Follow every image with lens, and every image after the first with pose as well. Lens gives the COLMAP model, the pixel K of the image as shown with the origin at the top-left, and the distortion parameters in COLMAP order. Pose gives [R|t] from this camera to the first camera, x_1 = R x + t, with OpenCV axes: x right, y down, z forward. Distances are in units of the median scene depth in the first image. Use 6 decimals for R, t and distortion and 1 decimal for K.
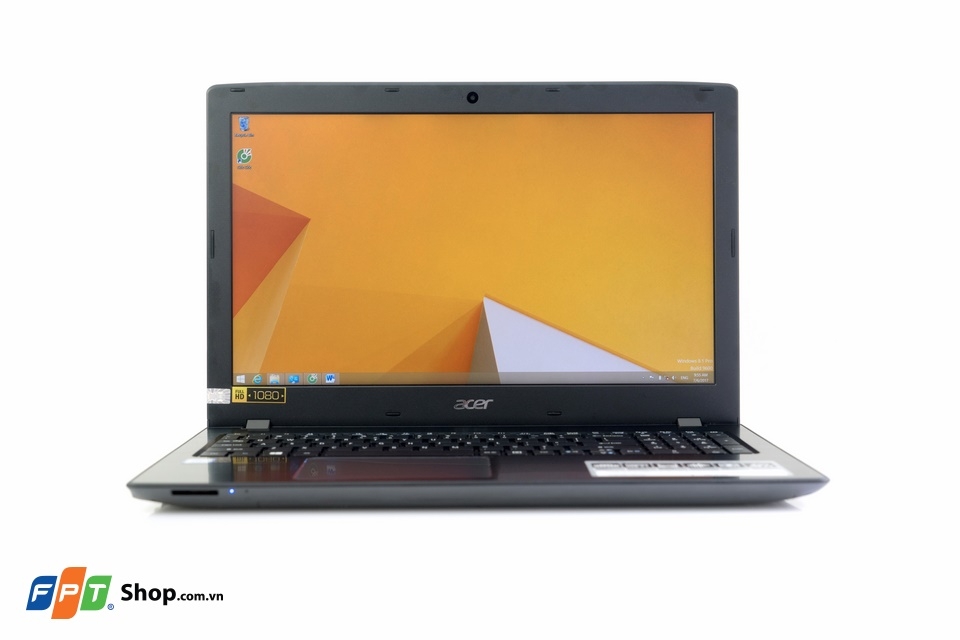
lens RADIAL K [[1445.4, 0, 478.6], [0, 1445.4, 320.6], [0, 0, 1]] dist [-0.011143, 0.000000]
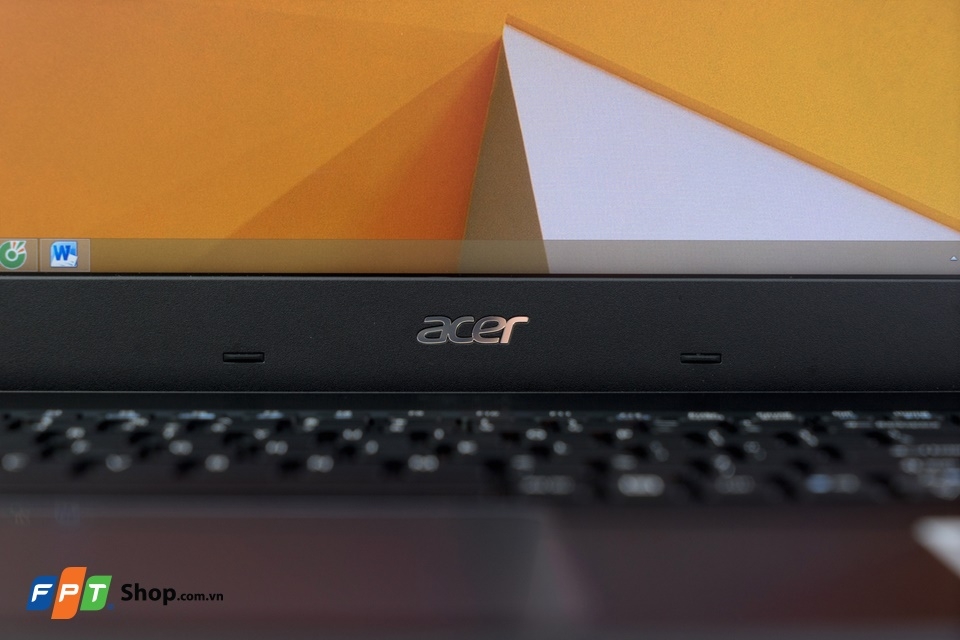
lens RADIAL K [[1942.6, 0, 480.2], [0, 1942.6, 319.9], [0, 0, 1]] dist [-0.015782, 0.000000]
pose [[0.999783, 0.006347, 0.019861, -0.011118], [-0.007057, 0.999332, 0.035859, 0.038470], [-0.019621, -0.035991, 0.999159, 0.528935]]
